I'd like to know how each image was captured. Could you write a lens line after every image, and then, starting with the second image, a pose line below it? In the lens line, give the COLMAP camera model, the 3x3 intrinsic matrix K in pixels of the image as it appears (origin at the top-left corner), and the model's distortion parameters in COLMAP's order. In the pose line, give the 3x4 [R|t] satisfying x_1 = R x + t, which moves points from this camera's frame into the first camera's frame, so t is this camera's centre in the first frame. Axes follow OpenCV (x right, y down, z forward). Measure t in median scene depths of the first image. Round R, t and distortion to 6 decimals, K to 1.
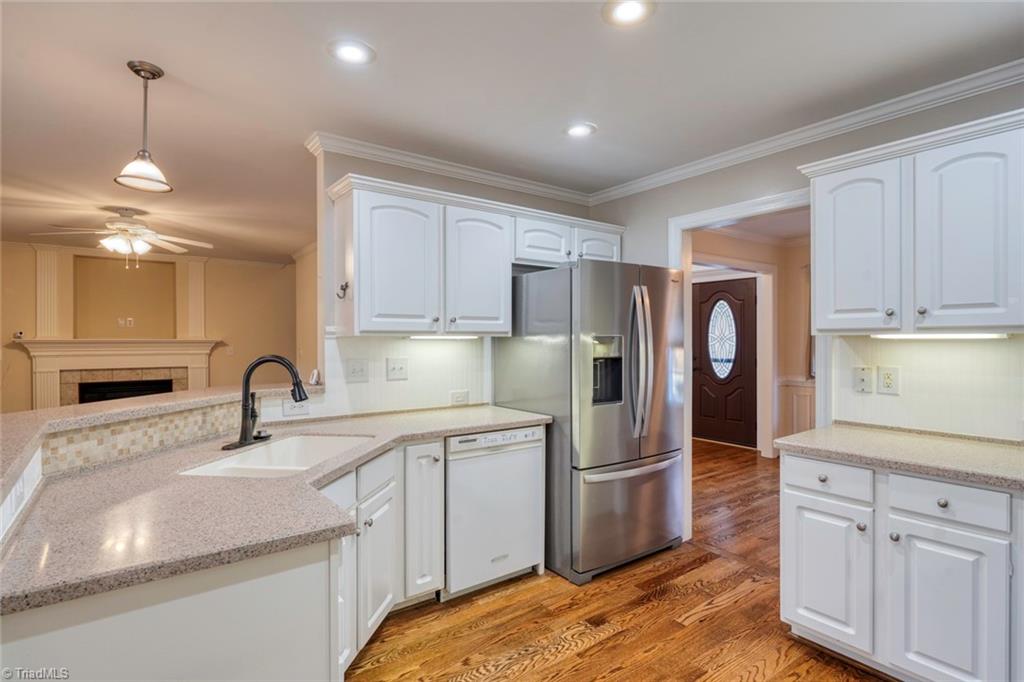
lens RADIAL K [[522.6, 0, 513.8], [0, 522.6, 346.9], [0, 0, 1]] dist [0.000799, 0.000728]
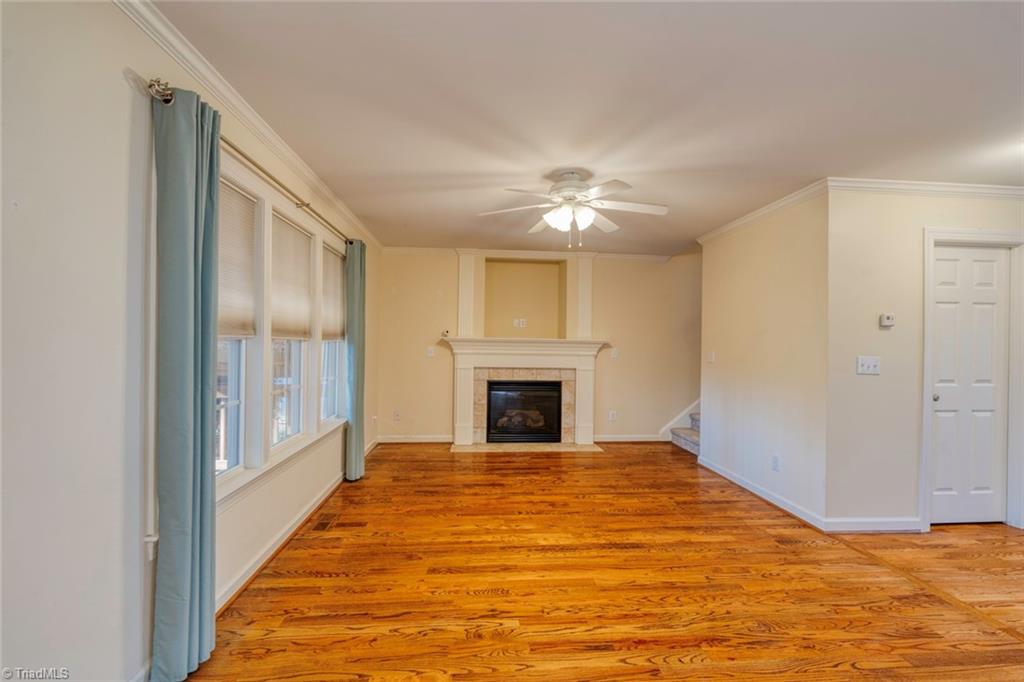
lens RADIAL K [[450.5, 0, 510.7], [0, 450.5, 338.8], [0, 0, 1]] dist [-0.003602, -0.000330]
pose [[0.845613, 0.011485, -0.533673, -0.639369], [-0.025337, 0.999505, -0.018636, 0.005053], [0.533194, 0.029280, 0.845486, 0.538944]]
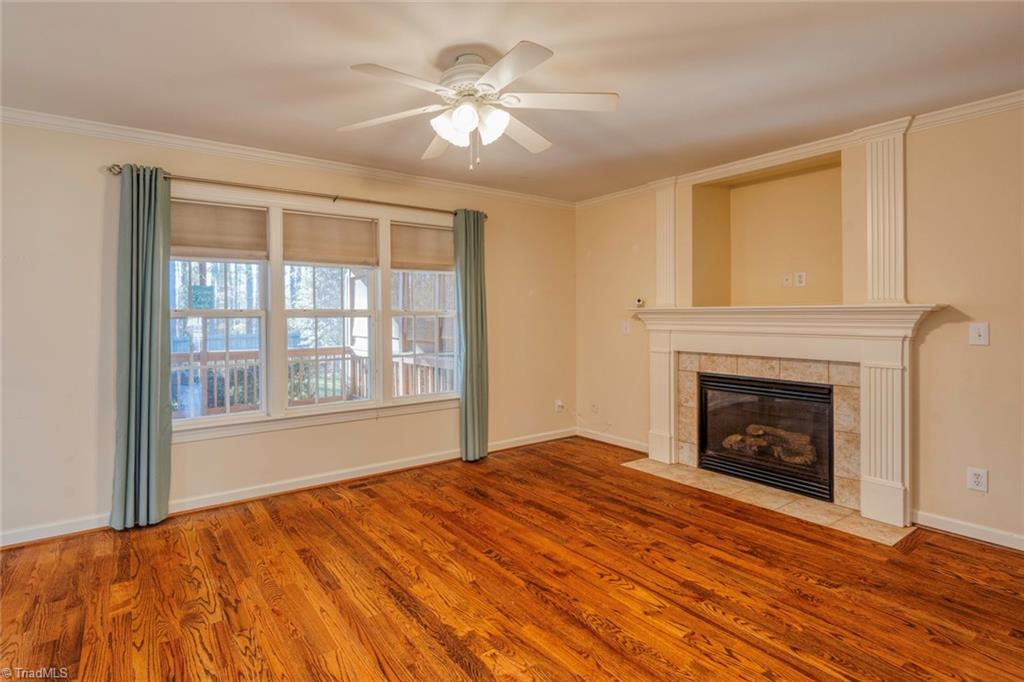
lens RADIAL K [[499.4, 0, 451.3], [0, 499.4, 312.9], [0, 0, 1]] dist [-0.007687, 0.001180]
pose [[-0.065325, -0.002650, -0.997861, -0.333913], [-0.009752, 0.999950, -0.002017, -0.006271], [0.997816, 0.009599, -0.065348, 1.462812]]
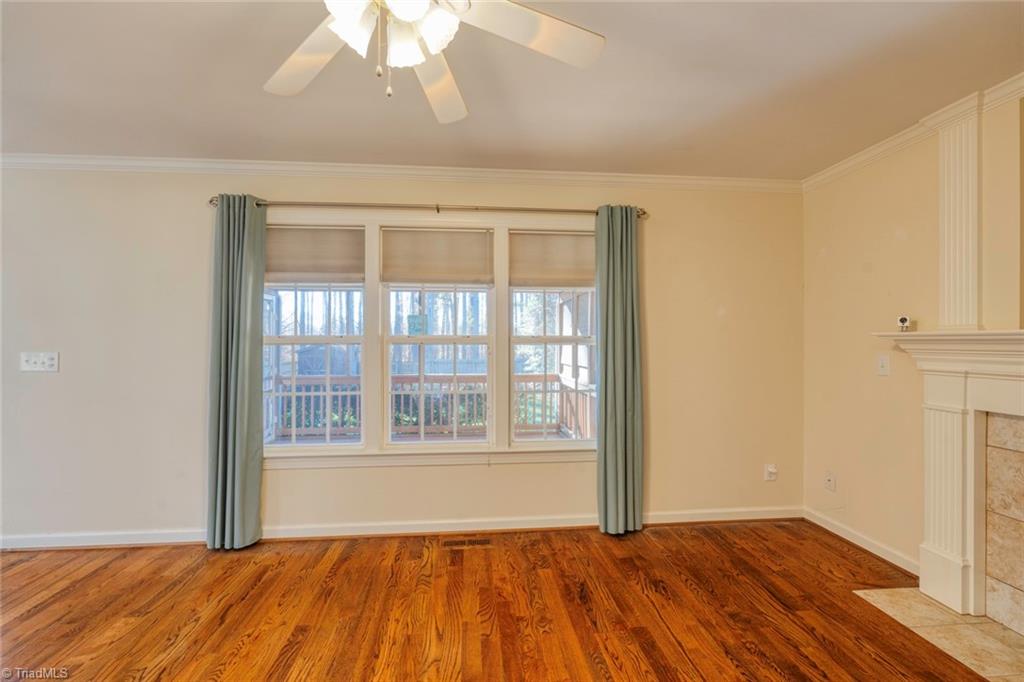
lens RADIAL K [[450.5, 0, 507.9], [0, 450.5, 339.7], [0, 0, 1]] dist [-0.003602, -0.000330]
pose [[-0.522390, -0.004475, -0.852695, -0.786542], [-0.012309, 0.999922, 0.002294, -0.009534], [0.852618, 0.011695, -0.522404, 1.731772]]
